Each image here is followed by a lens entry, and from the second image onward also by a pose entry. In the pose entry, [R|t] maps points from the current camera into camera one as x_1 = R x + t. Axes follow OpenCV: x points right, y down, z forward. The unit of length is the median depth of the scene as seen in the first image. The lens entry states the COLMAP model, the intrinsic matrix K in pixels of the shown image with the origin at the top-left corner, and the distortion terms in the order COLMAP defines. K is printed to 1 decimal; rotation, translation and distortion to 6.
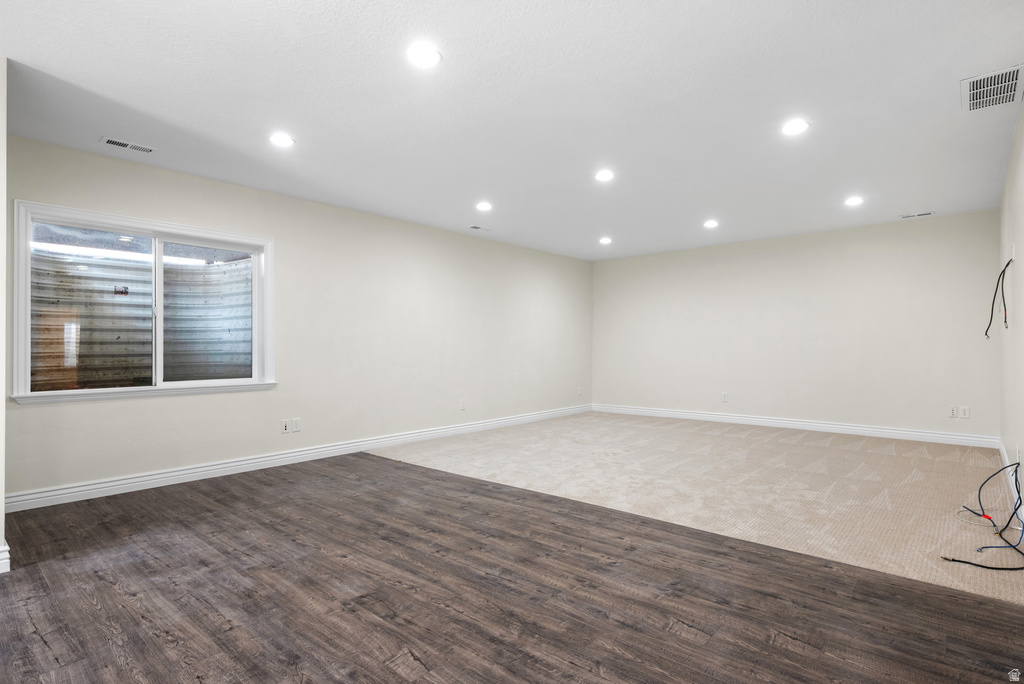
lens RADIAL K [[510.3, 0, 512.0], [0, 510.3, 342.0], [0, 0, 1]] dist [0.000086, 0.000086]
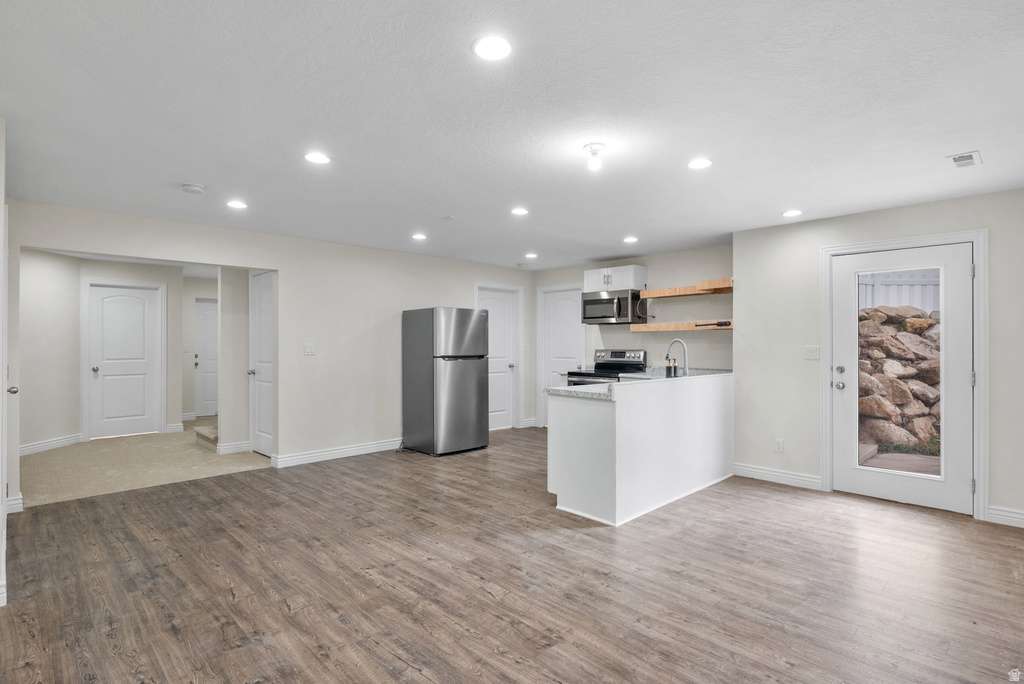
lens RADIAL K [[513.9, 0, 512.0], [0, 513.9, 342.0], [0, 0, 1]] dist [-0.001067, -0.000229]
pose [[-0.997357, 0.003678, 0.072559, -0.317615], [0.003003, 0.999951, -0.009412, -0.112585], [-0.072590, -0.009169, -0.997320, 2.193420]]
